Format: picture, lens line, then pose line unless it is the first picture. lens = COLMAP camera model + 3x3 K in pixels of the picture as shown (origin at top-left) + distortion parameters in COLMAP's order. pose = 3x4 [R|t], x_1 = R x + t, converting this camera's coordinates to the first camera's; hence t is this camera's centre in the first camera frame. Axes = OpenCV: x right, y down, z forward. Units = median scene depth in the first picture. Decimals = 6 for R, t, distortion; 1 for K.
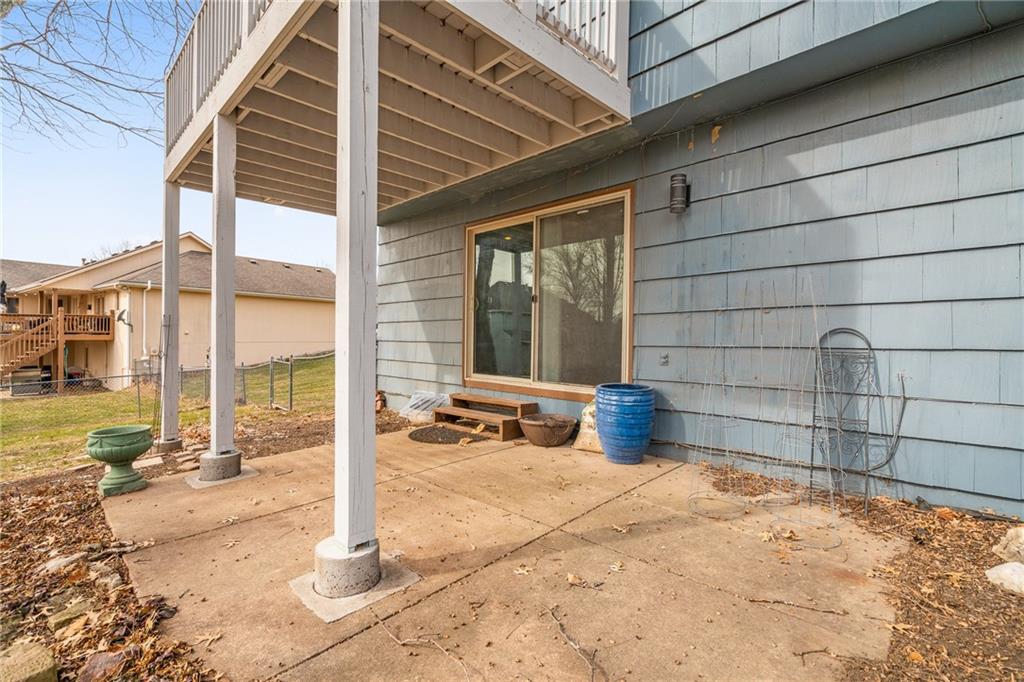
lens RADIAL K [[458.7, 0, 512.4], [0, 458.7, 338.3], [0, 0, 1]] dist [-0.003549, -0.000138]
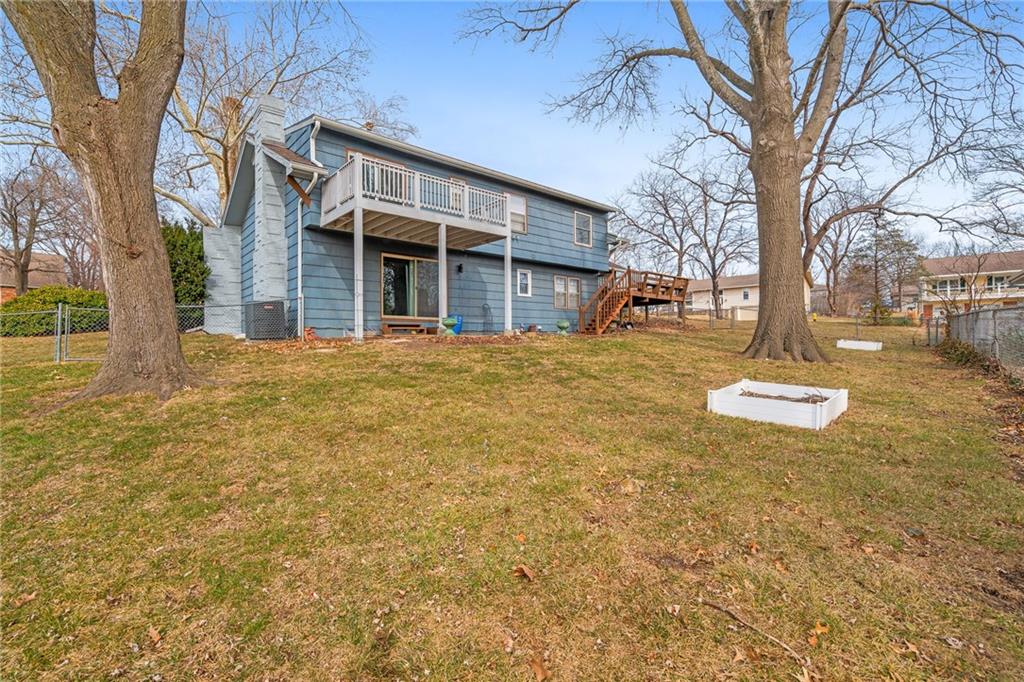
lens RADIAL K [[458.7, 0, 511.8], [0, 458.7, 340.9], [0, 0, 1]] dist [-0.003549, -0.000138]
pose [[0.080418, -0.005476, 0.996746, -2.376826], [0.008229, 0.999954, 0.004830, 0.202484], [-0.996727, 0.007814, 0.080459, 0.151709]]
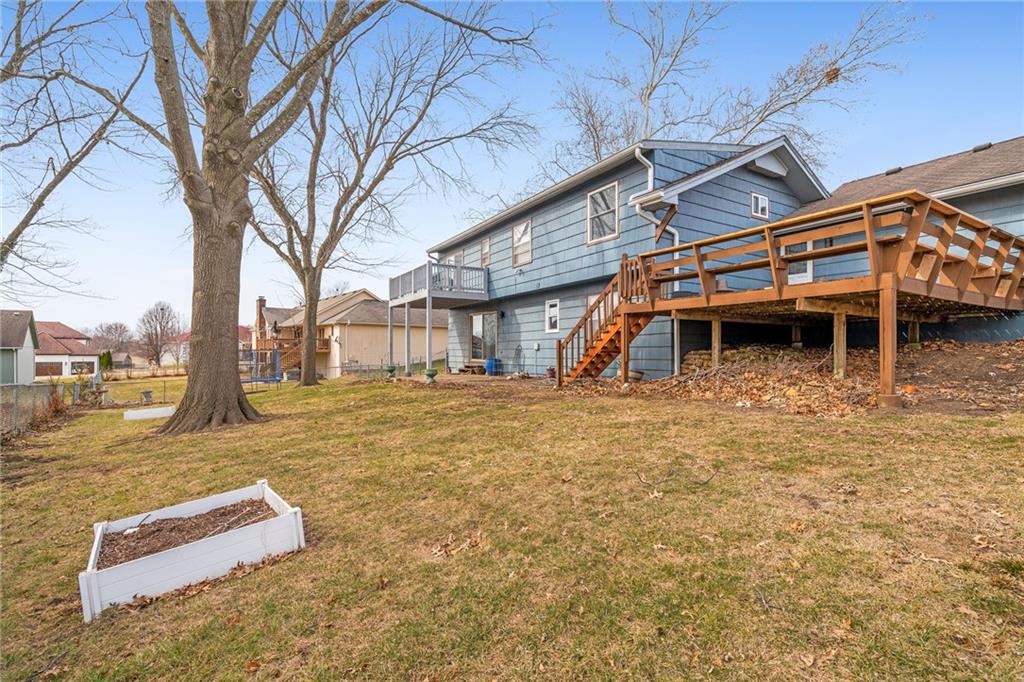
lens RADIAL K [[458.7, 0, 507.2], [0, 458.7, 347.7], [0, 0, 1]] dist [-0.003549, -0.000138]
pose [[0.966480, -0.007224, -0.256639, 1.011355], [0.004520, 0.999928, -0.011125, 0.034135], [0.256700, 0.009592, 0.966443, -2.123642]]
